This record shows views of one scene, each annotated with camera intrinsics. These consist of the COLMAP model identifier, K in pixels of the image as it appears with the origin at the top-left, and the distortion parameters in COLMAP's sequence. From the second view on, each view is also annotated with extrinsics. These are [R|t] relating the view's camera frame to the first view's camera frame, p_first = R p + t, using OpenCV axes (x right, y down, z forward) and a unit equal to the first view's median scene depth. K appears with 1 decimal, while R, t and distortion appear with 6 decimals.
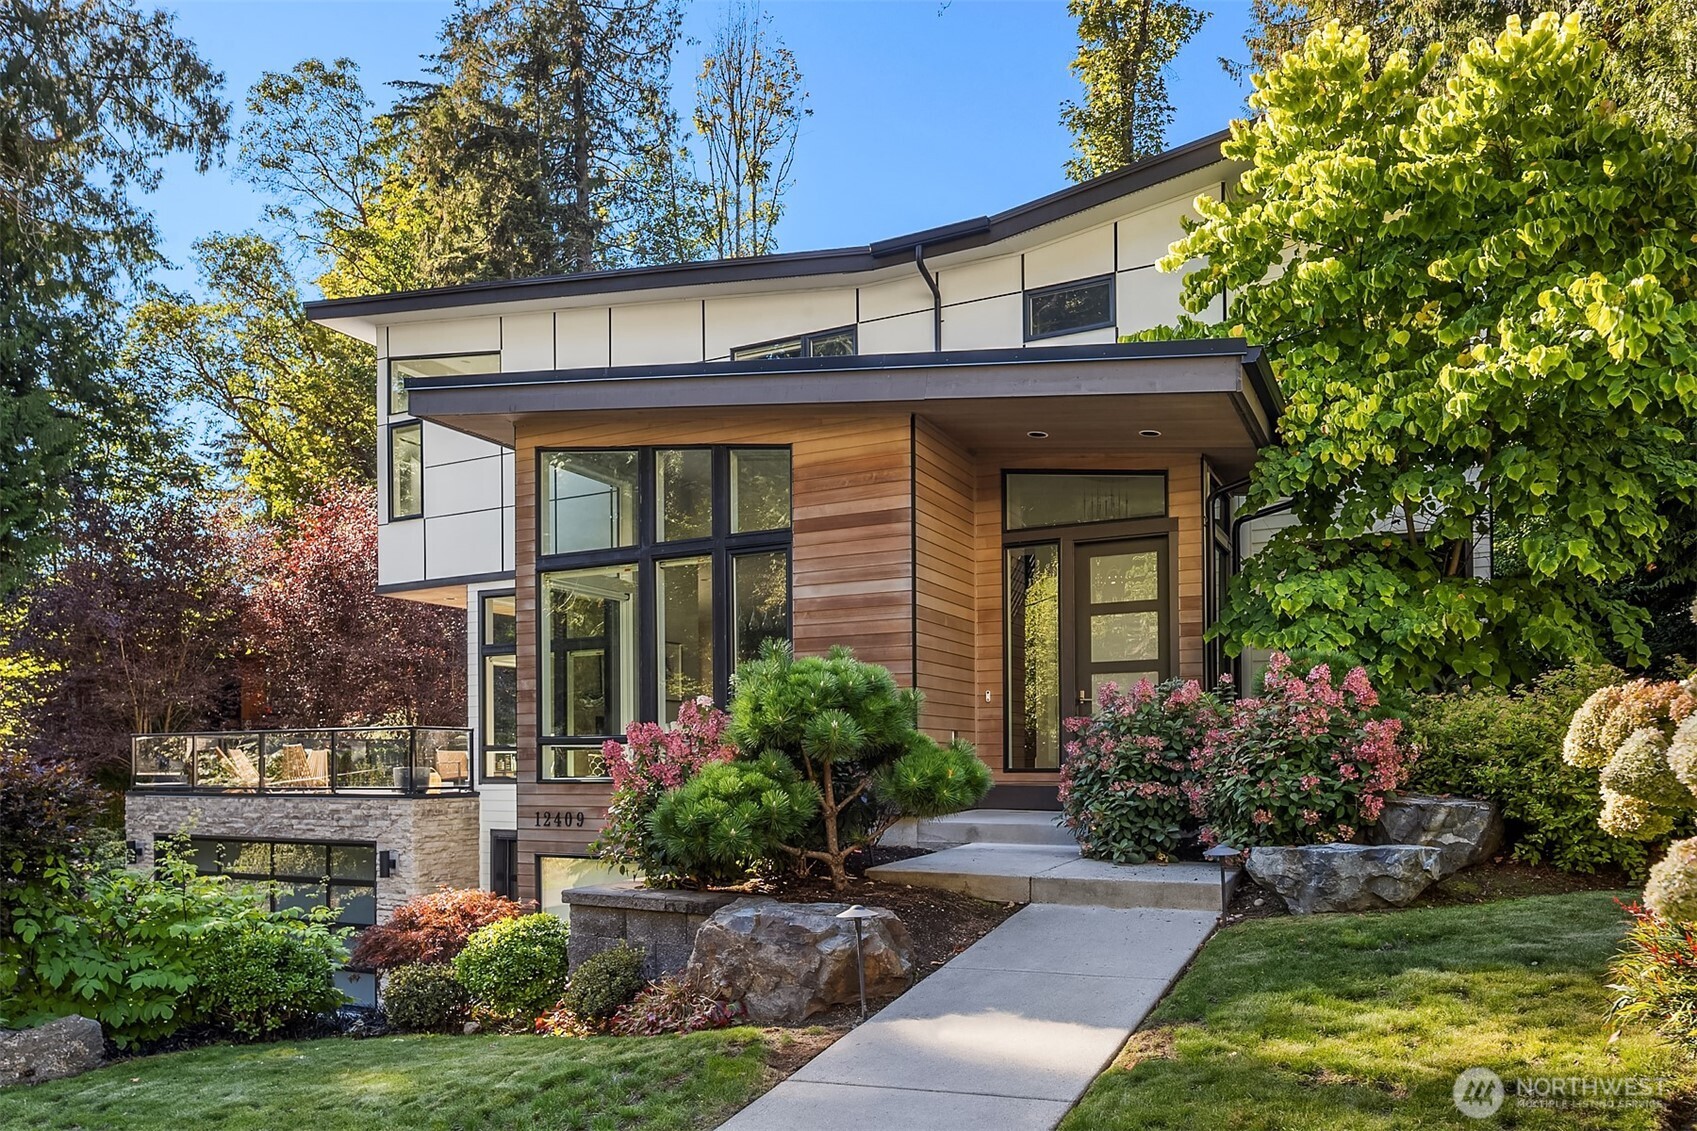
lens RADIAL K [[1121.3, 0, 848.5], [0, 1121.3, 565.5], [0, 0, 1]] dist [-0.004038, 0.002247]
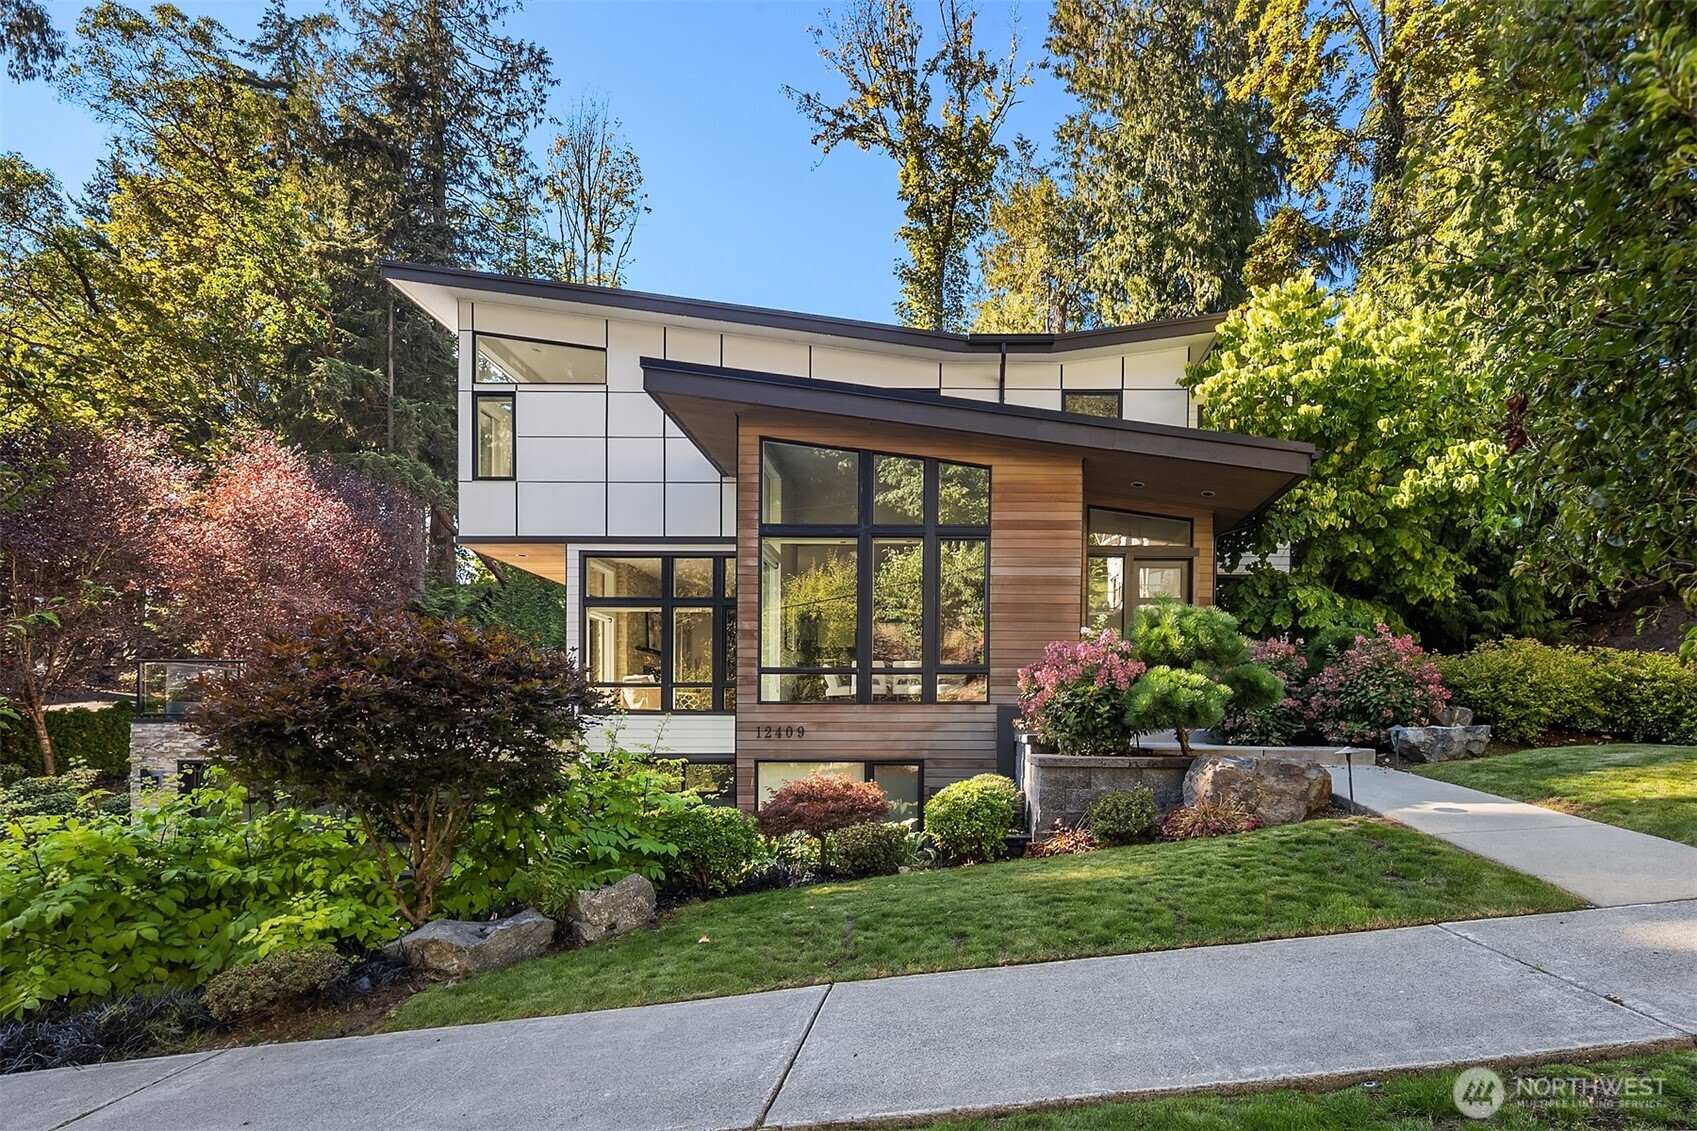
lens RADIAL K [[844.7, 0, 846.2], [0, 844.7, 621.1], [0, 0, 1]] dist [-0.000451, -0.001960]
pose [[0.887158, 0.077569, 0.454901, -0.523335], [-0.086881, 0.996219, -0.000437, 0.078814], [-0.453214, -0.039135, 0.890542, 0.102051]]
